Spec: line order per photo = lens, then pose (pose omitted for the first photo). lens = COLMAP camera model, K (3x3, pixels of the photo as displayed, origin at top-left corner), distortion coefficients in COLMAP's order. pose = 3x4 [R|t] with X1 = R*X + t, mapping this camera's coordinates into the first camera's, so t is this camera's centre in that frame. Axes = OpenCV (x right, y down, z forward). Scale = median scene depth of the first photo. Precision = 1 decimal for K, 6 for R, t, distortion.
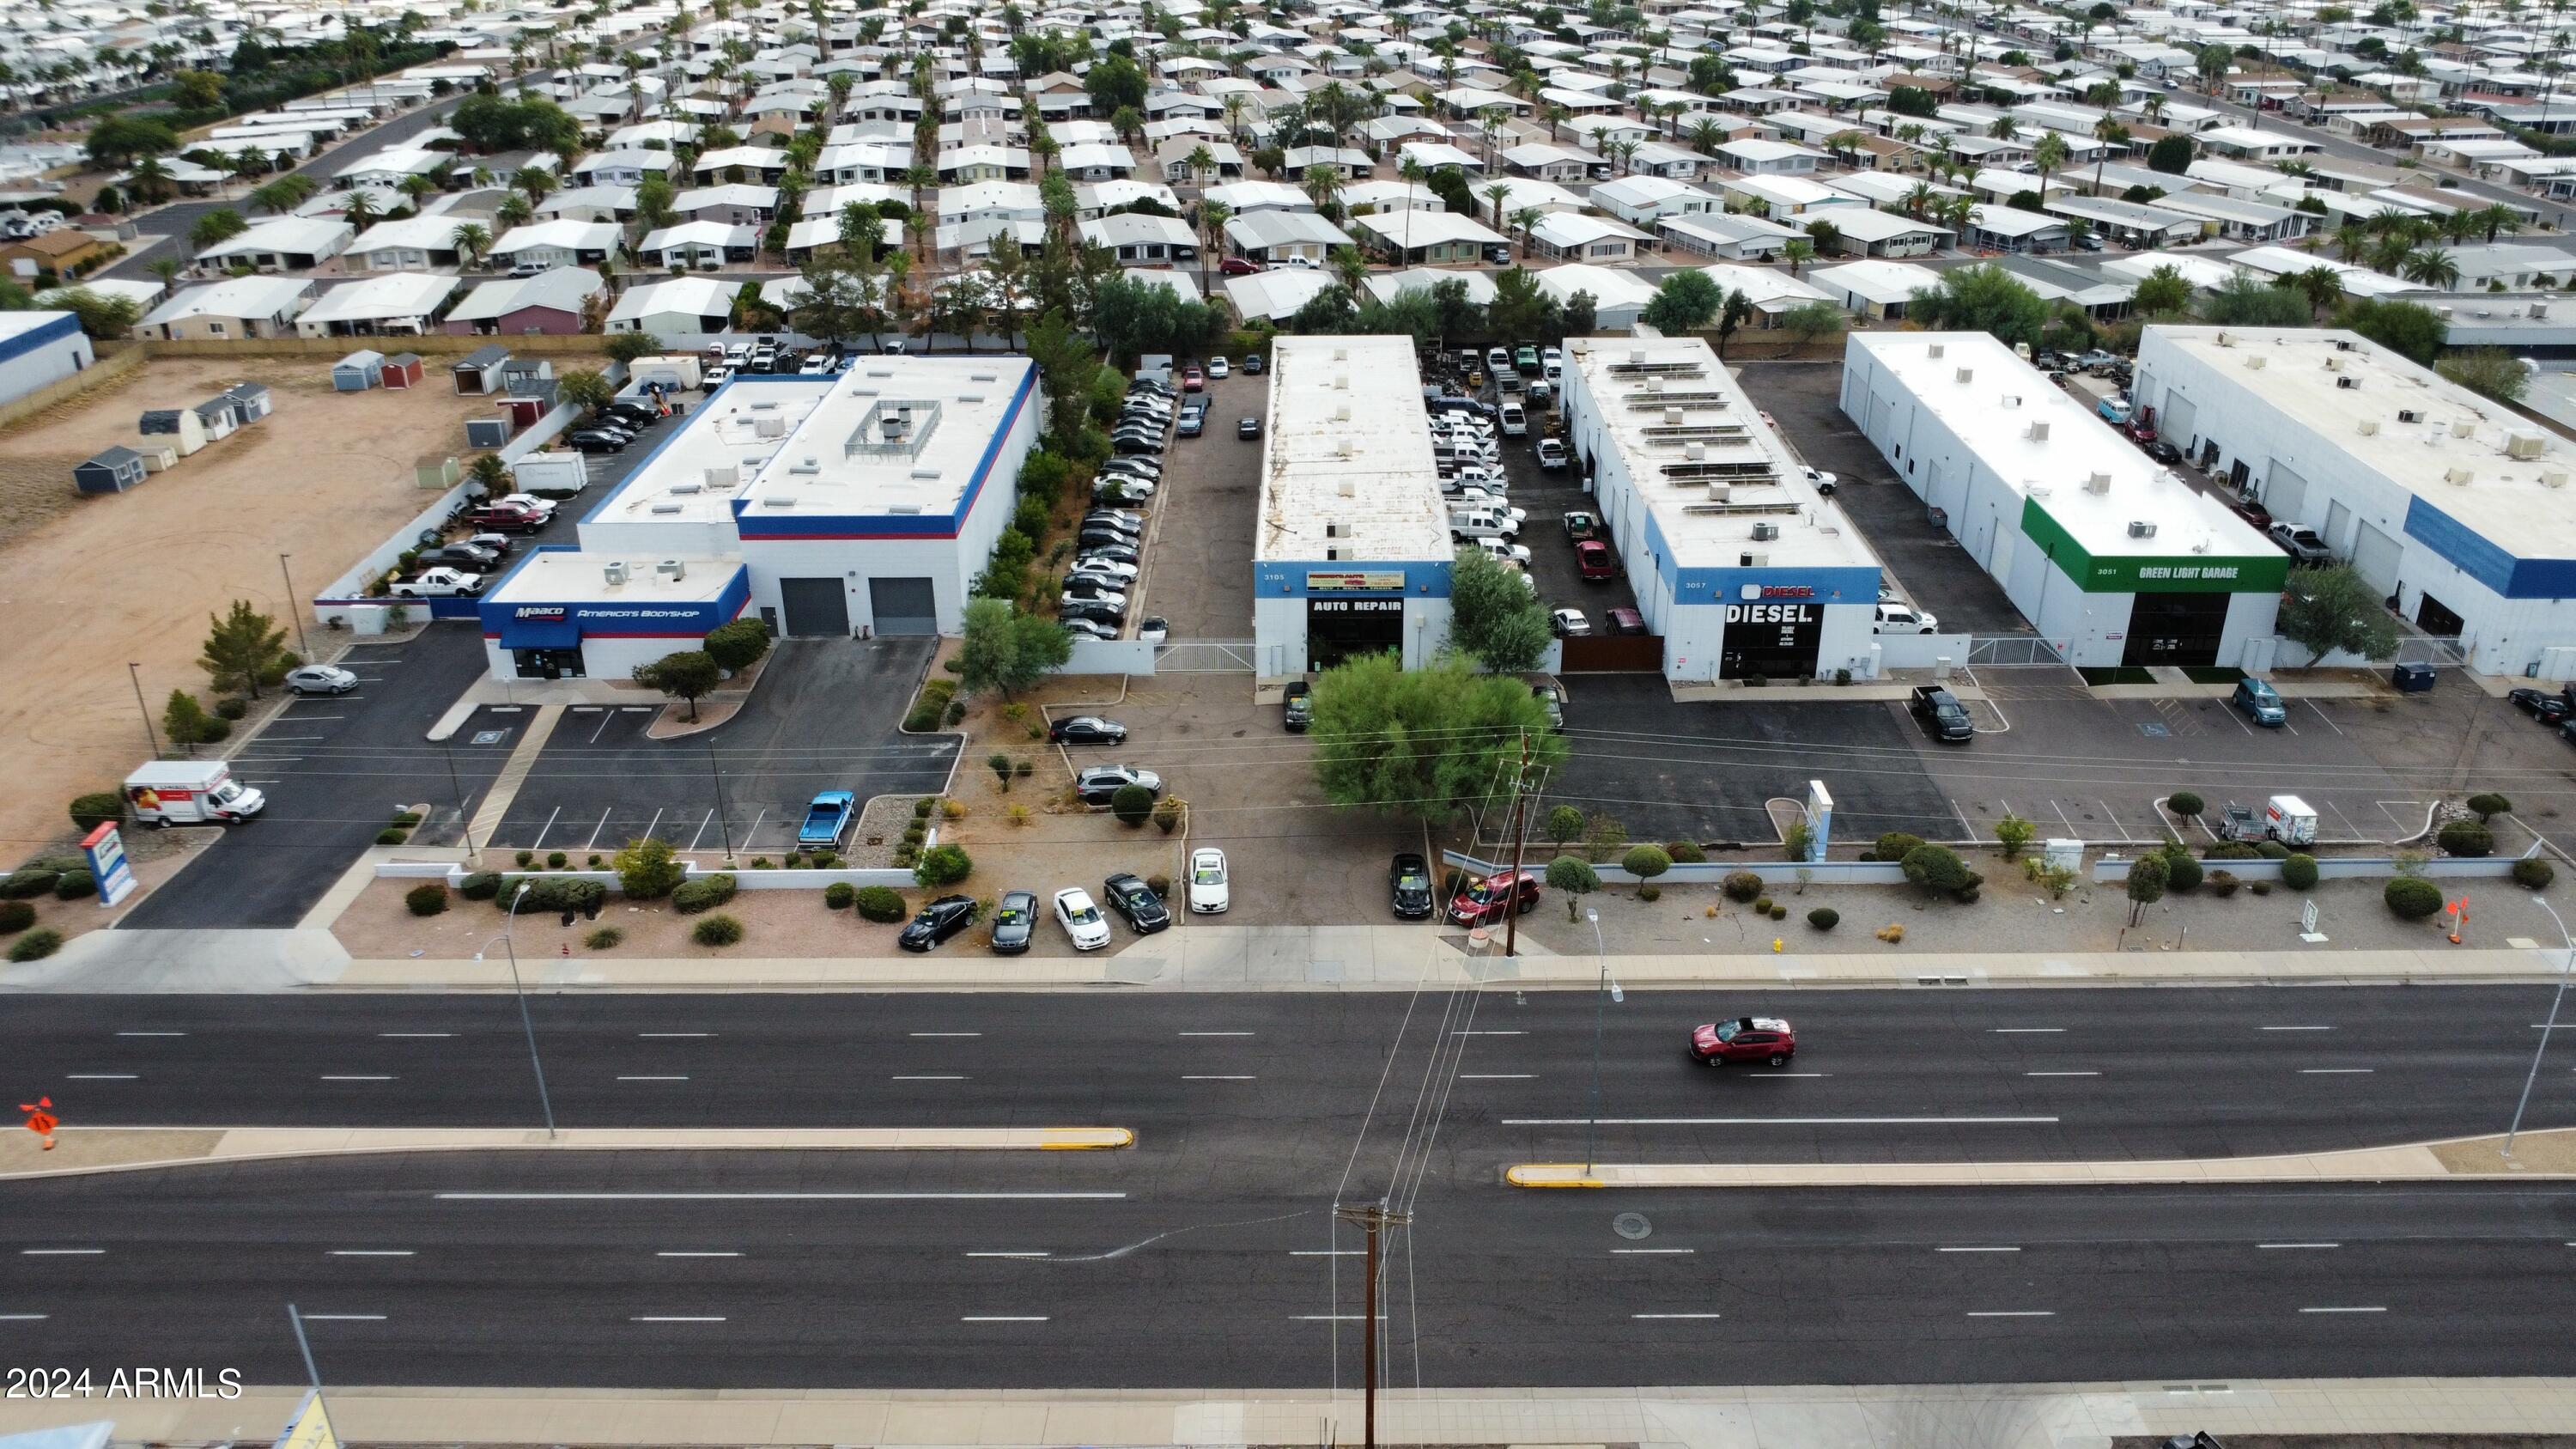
lens RADIAL K [[1864.8, 0, 1285.7], [0, 1864.8, 713.5], [0, 0, 1]] dist [-0.016655, -0.023968]
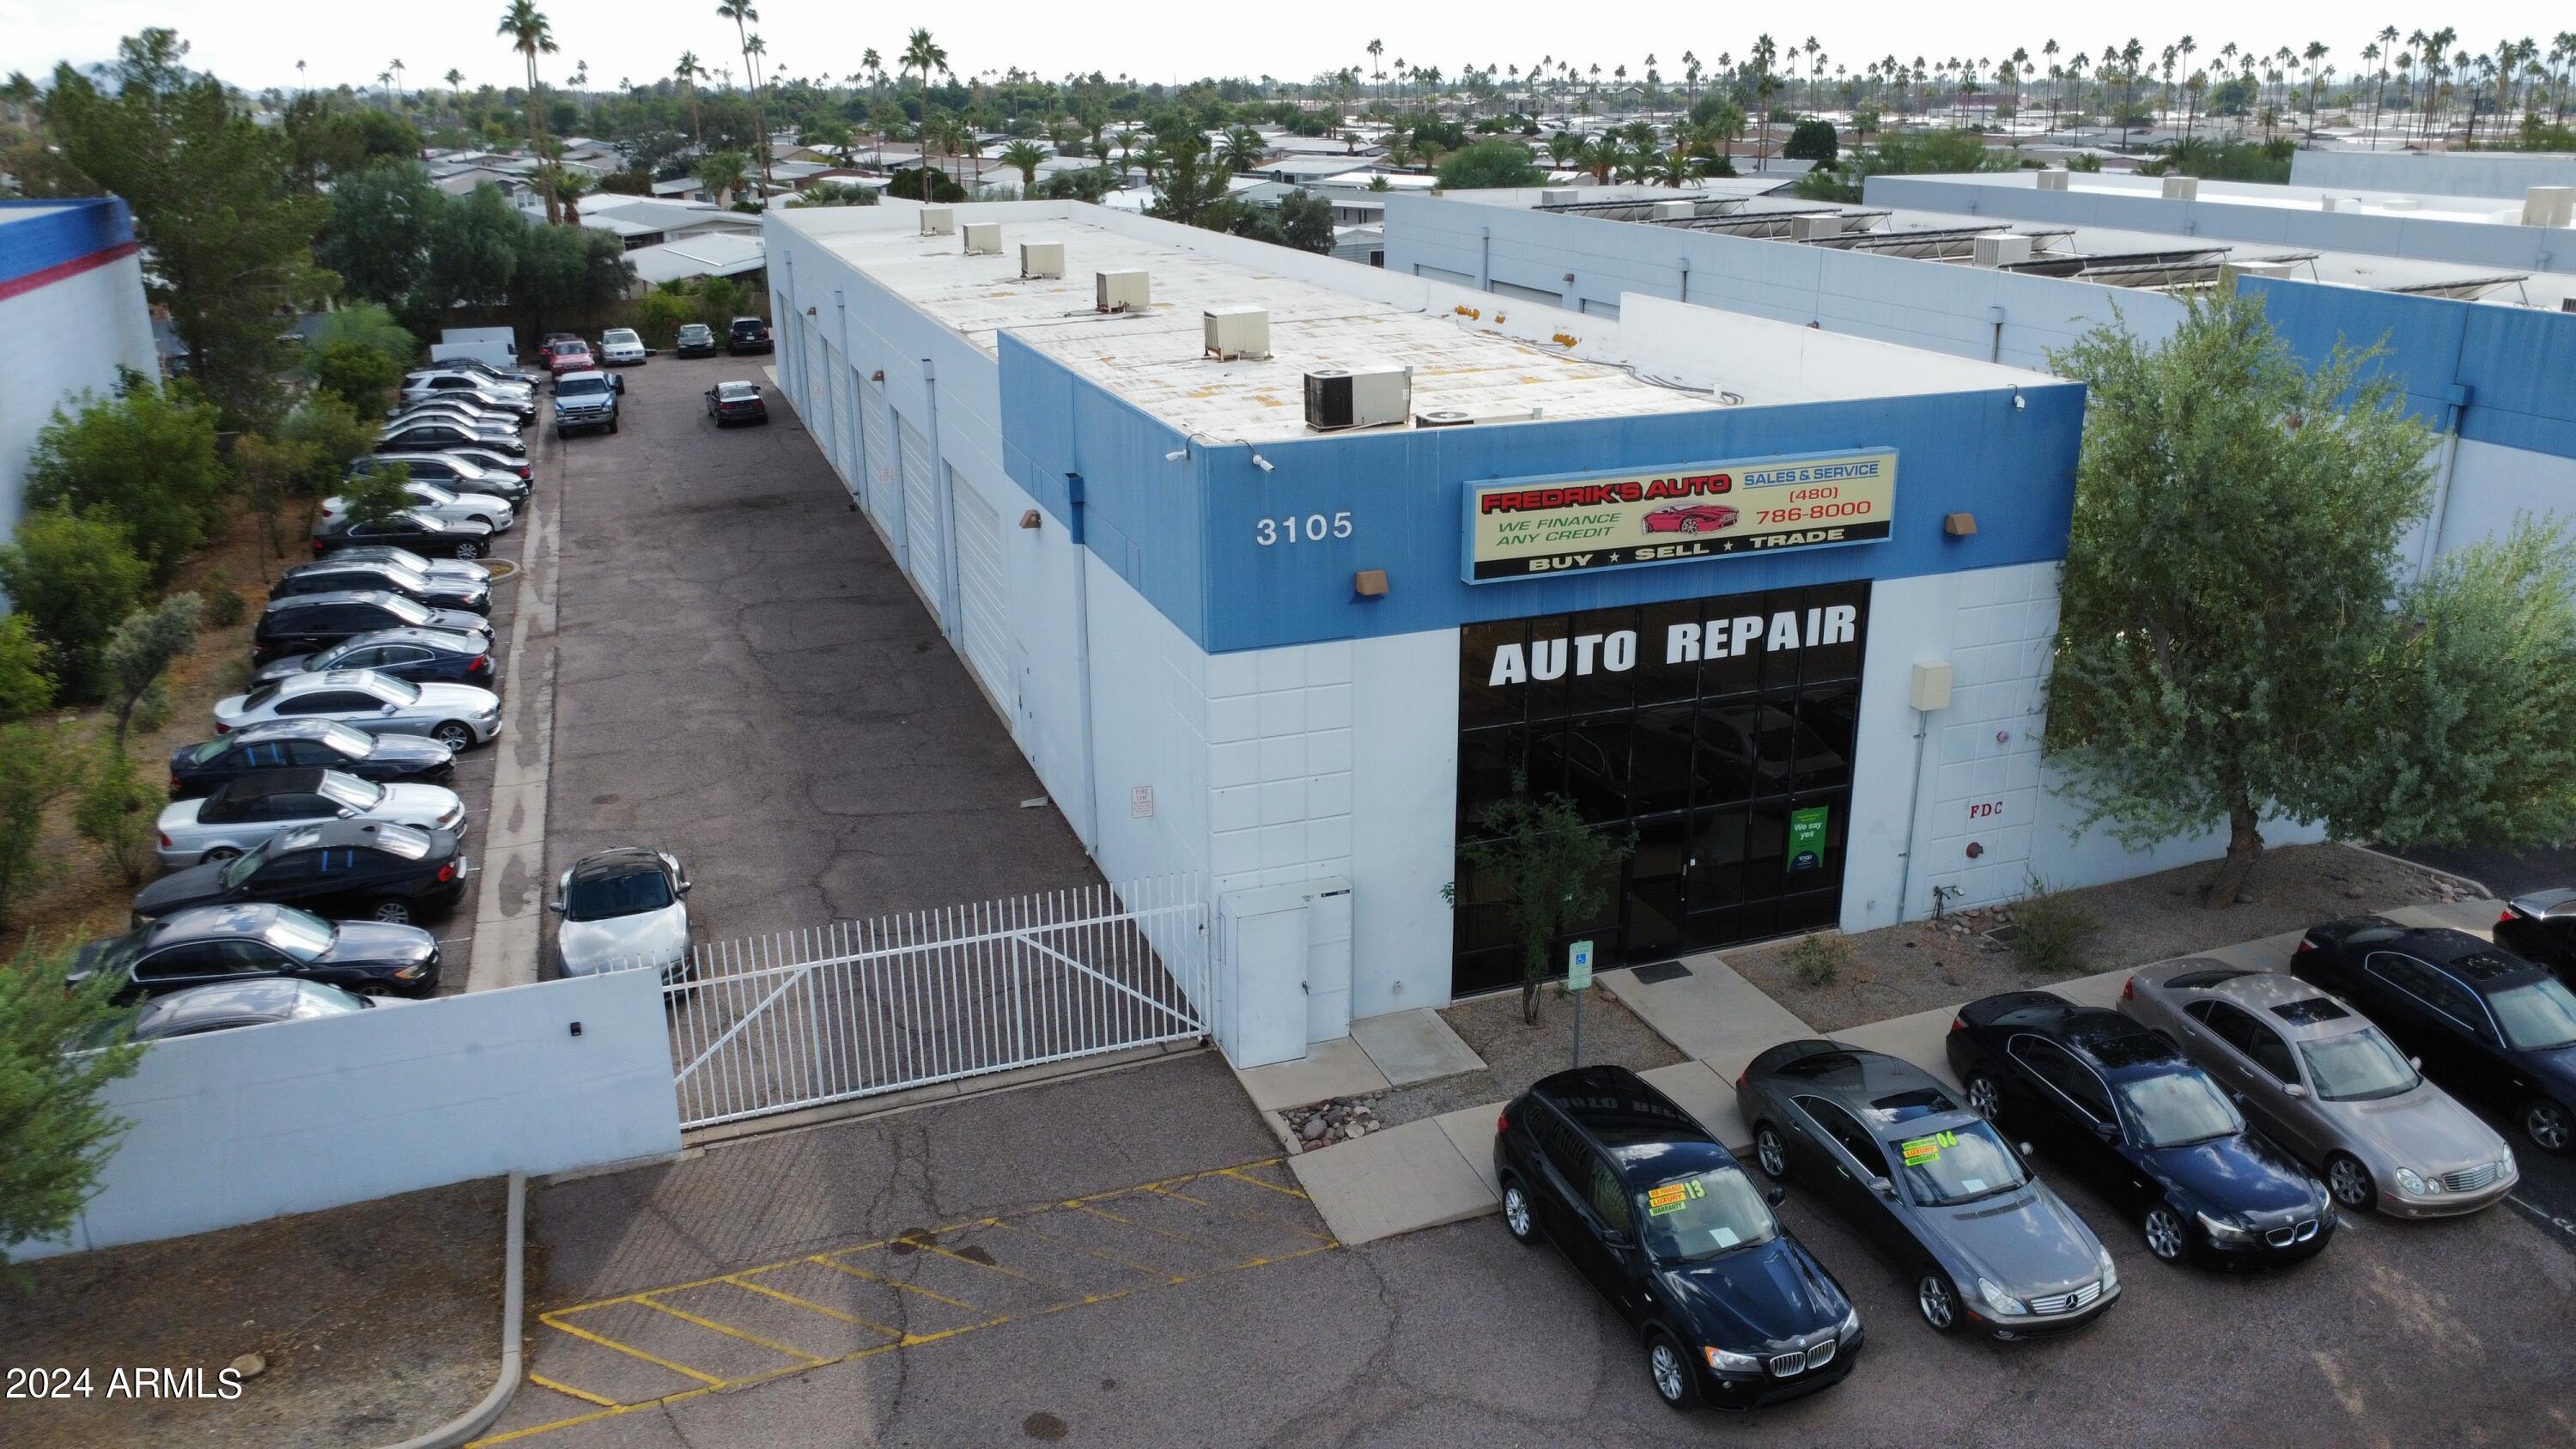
lens RADIAL K [[1864.8, 0, 1285.7], [0, 1864.8, 713.5], [0, 0, 1]] dist [-0.016655, -0.023968]
pose [[0.936322, -0.111893, 0.332839, -0.057113], [0.152926, 0.983198, -0.099674, -0.028649], [-0.316094, 0.144226, 0.937701, 0.653391]]
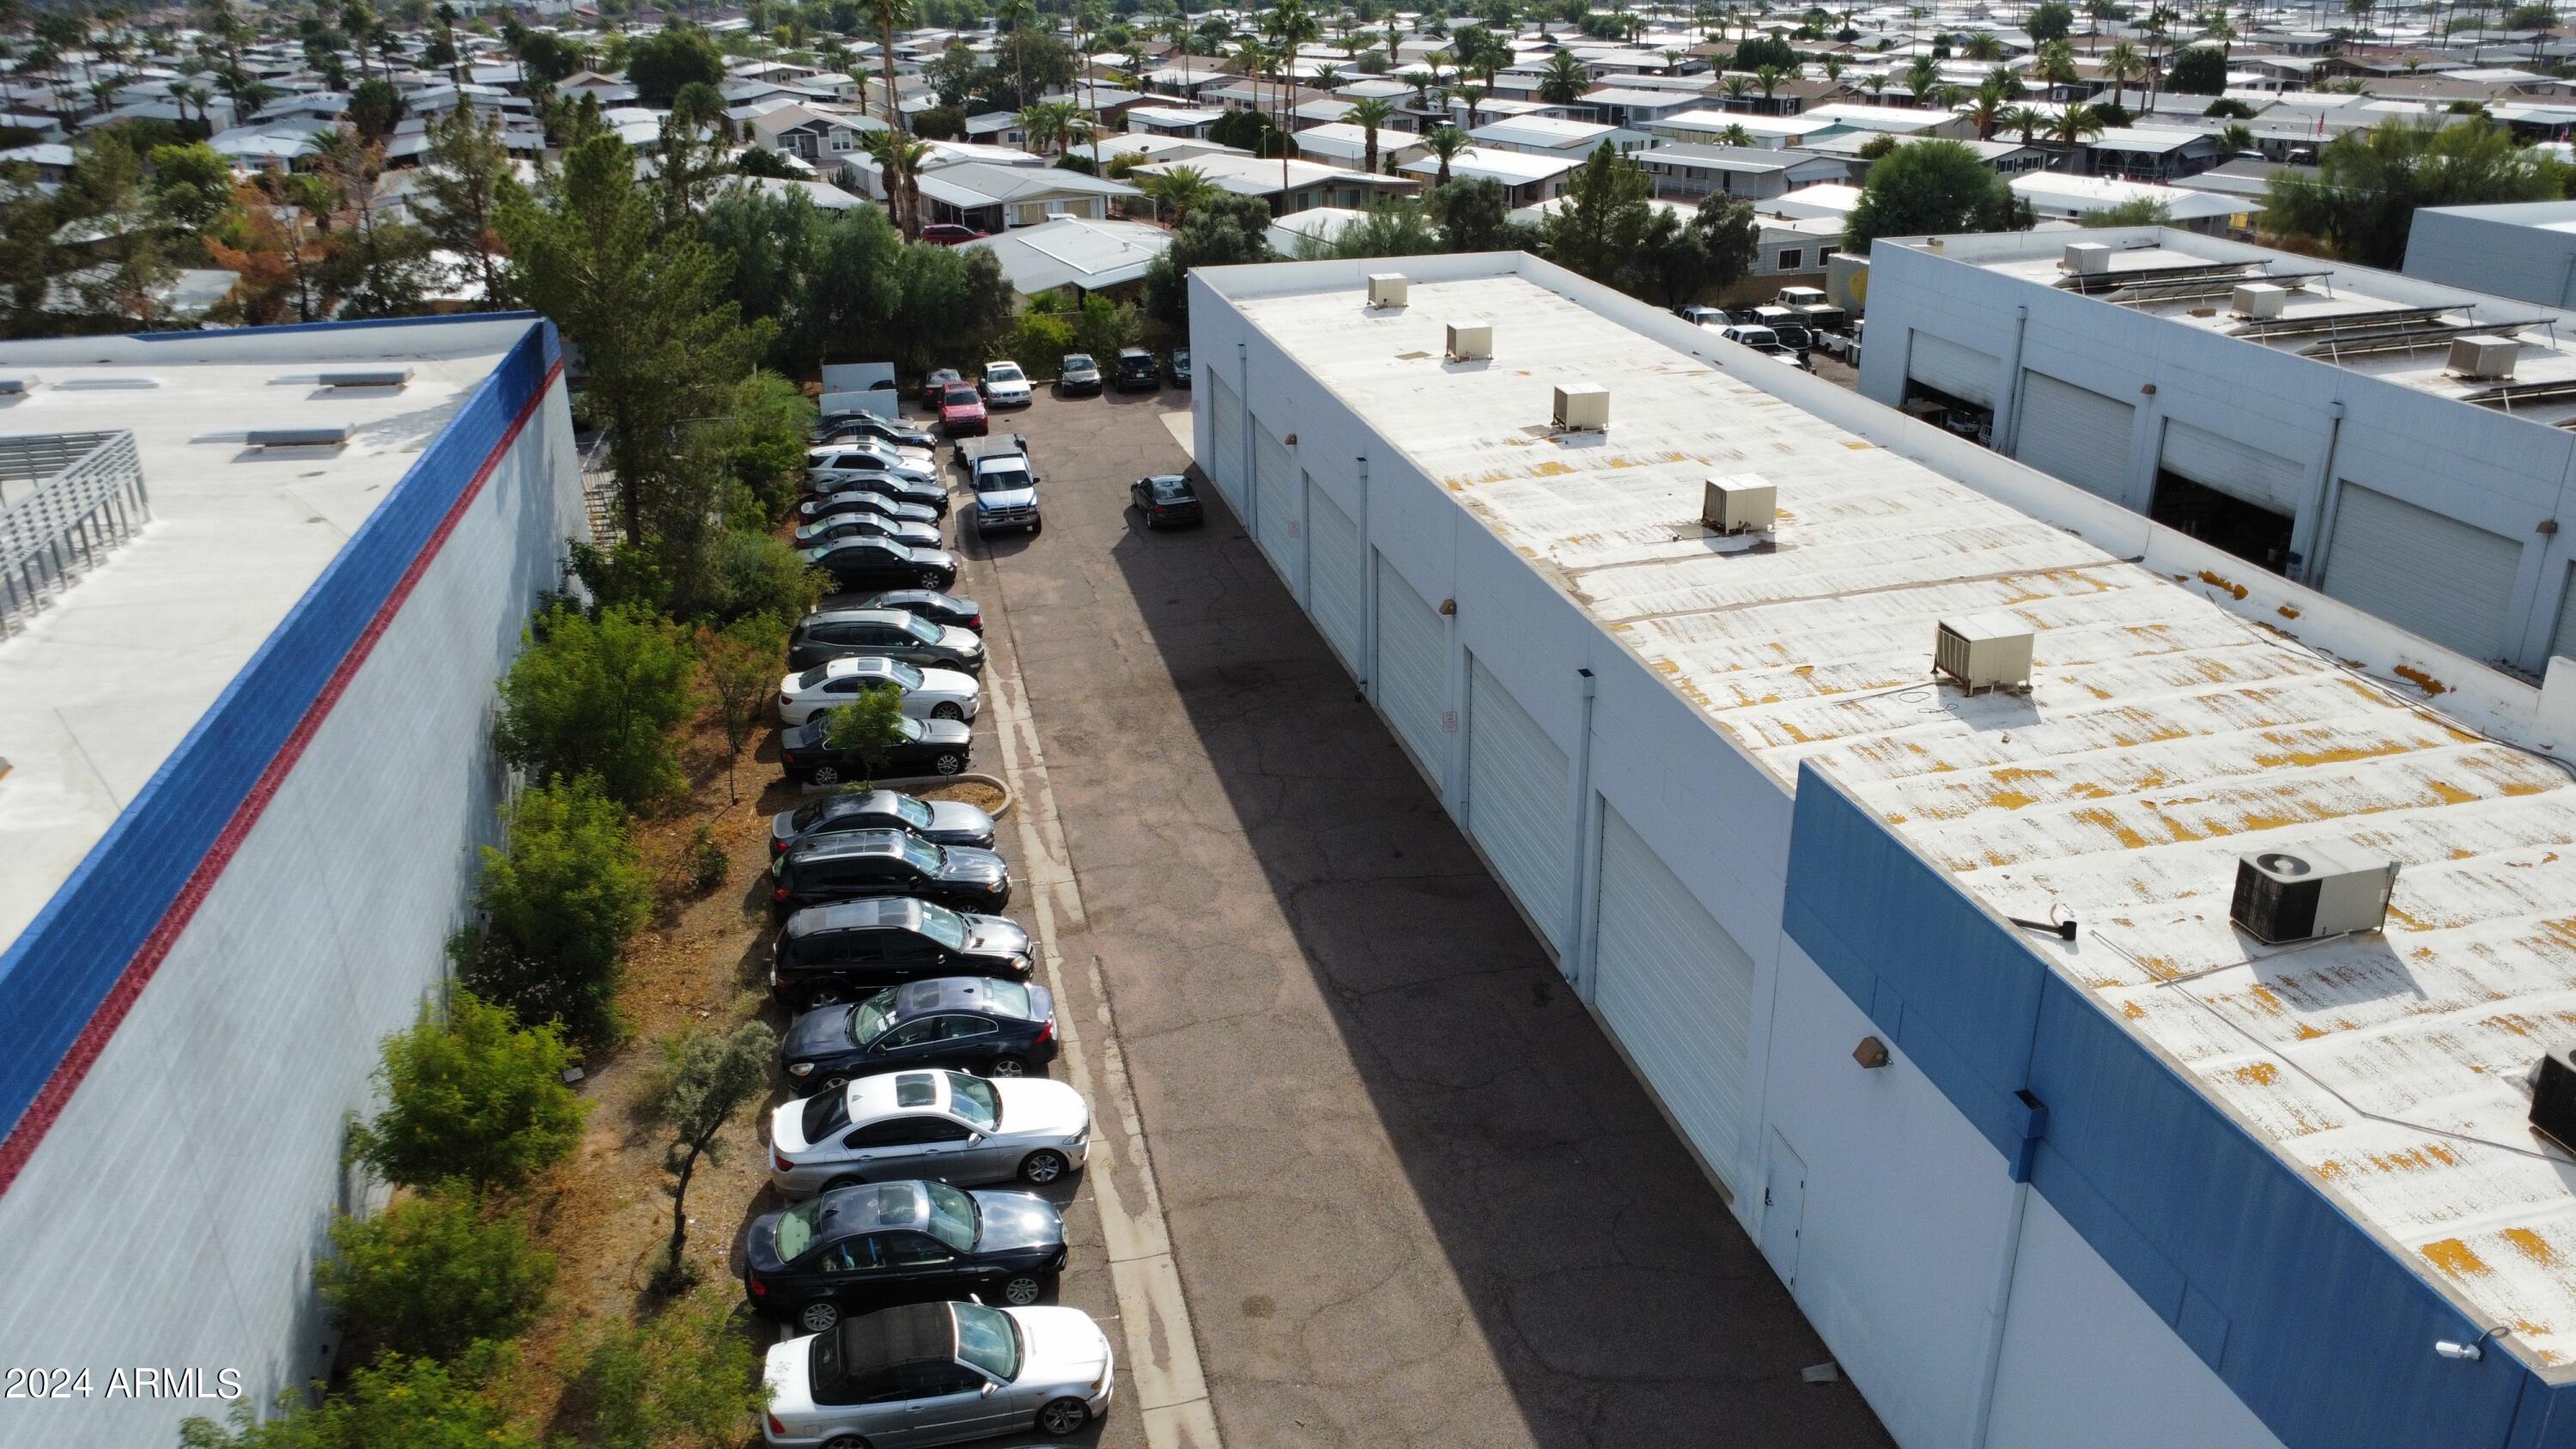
lens RADIAL K [[1864.8, 0, 1285.7], [0, 1864.8, 713.5], [0, 0, 1]] dist [-0.016655, -0.023968]
pose [[0.972886, -0.092906, 0.211806, -0.089790], [0.106229, 0.992961, -0.052389, -0.098783], [-0.205448, 0.073468, 0.975907, 0.708447]]
